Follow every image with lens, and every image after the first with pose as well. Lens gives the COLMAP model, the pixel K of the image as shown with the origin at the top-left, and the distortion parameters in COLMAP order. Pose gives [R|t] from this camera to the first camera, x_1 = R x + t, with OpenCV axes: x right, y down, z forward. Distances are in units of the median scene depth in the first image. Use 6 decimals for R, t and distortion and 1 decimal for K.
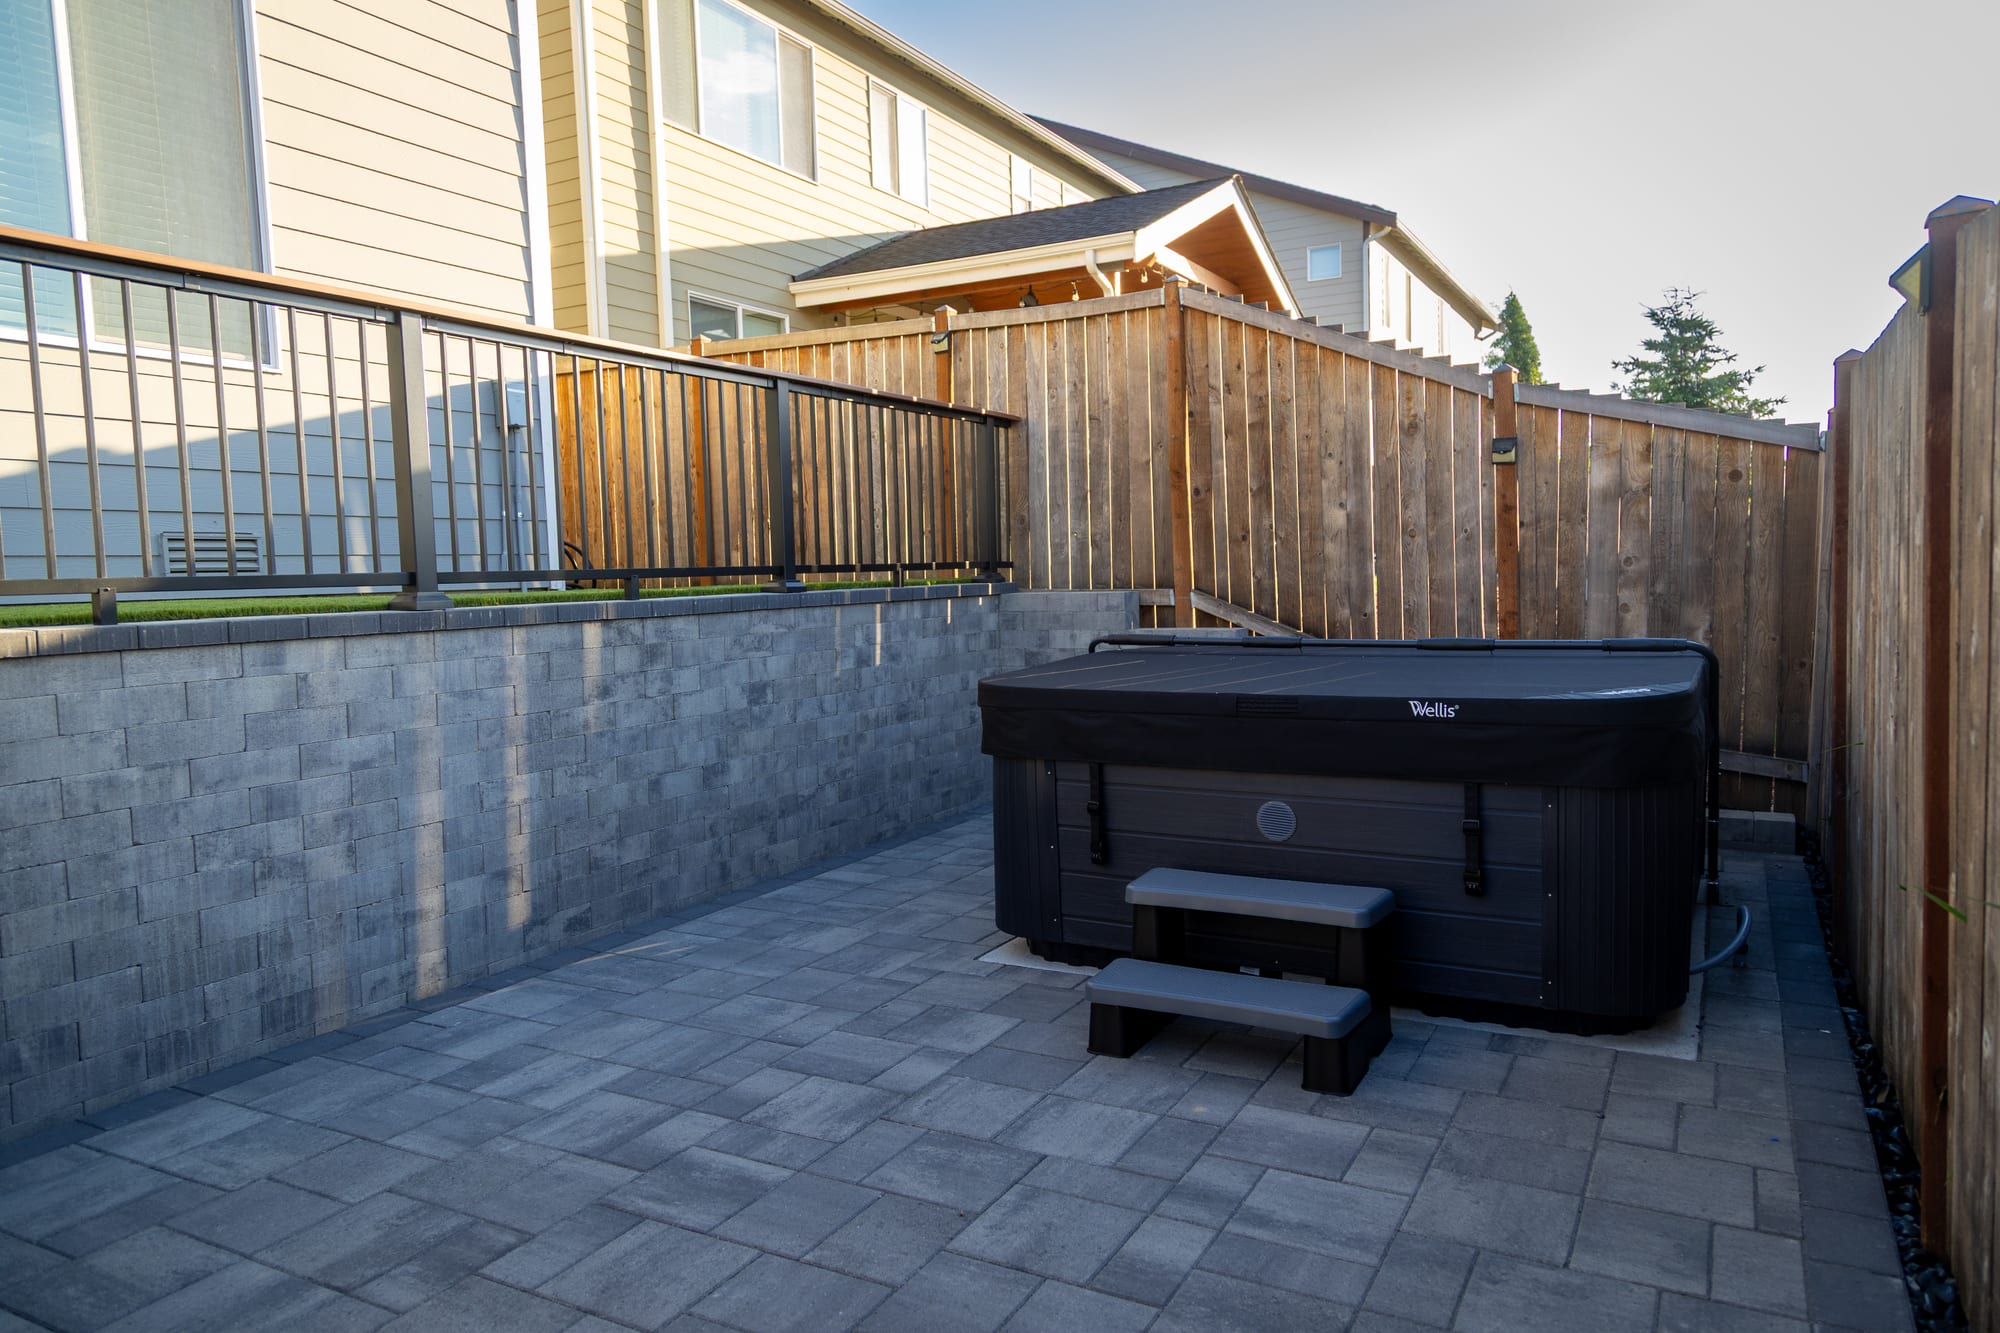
lens RADIAL K [[1320.7, 0, 1014.2], [0, 1320.7, 674.4], [0, 0, 1]] dist [0.016501, -0.005670]
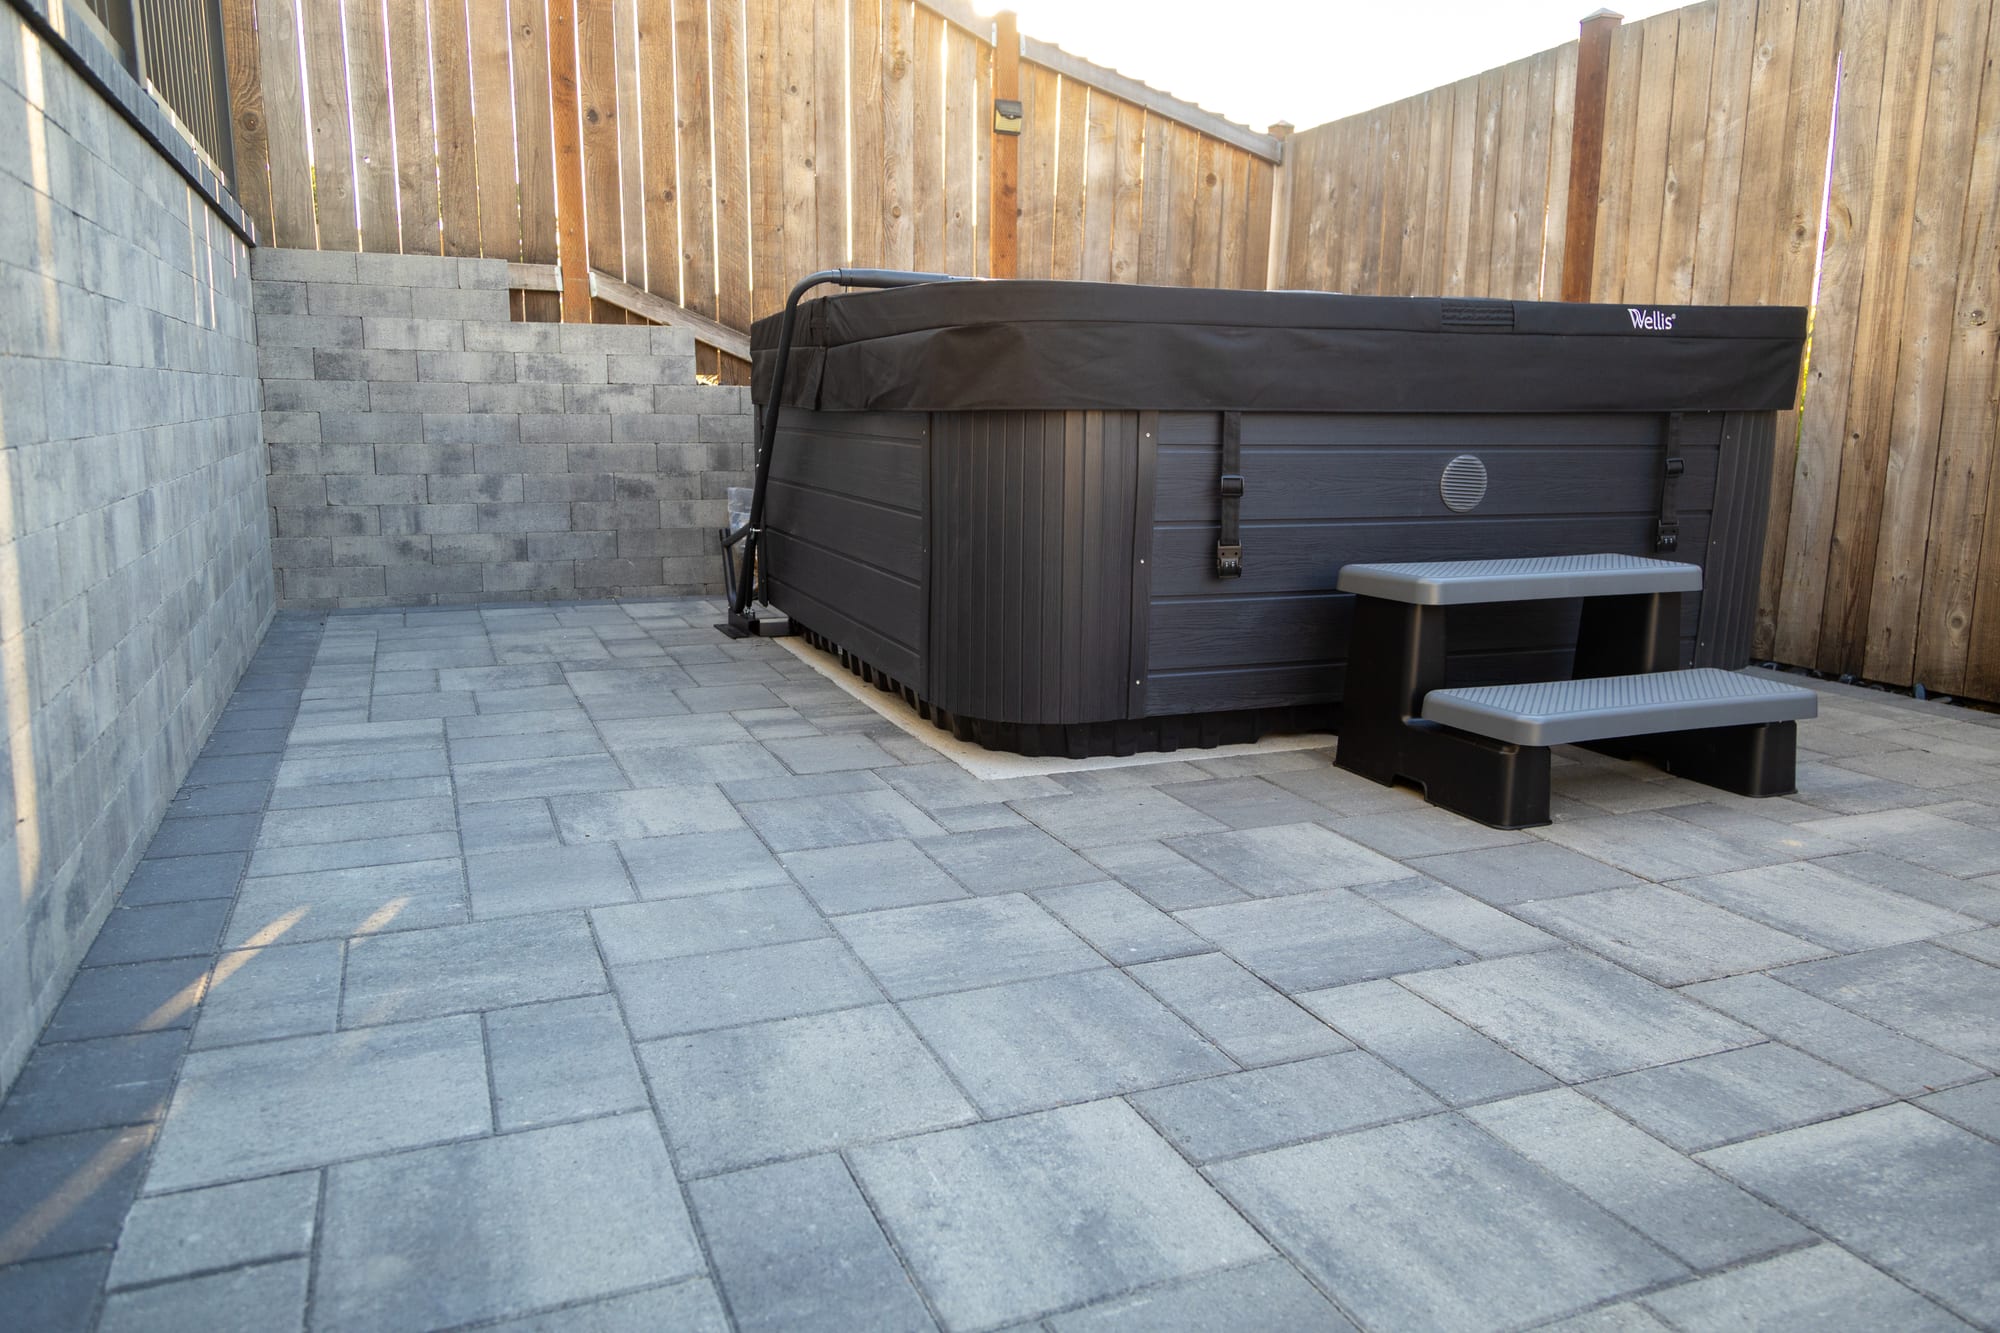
lens RADIAL K [[1412.6, 0, 993.8], [0, 1412.6, 654.0], [0, 0, 1]] dist [0.055403, -0.021207]
pose [[0.634170, -0.107210, 0.765725, -0.494236], [0.038087, 0.993469, 0.107554, 0.095702], [-0.772255, -0.039043, 0.634112, 0.610694]]
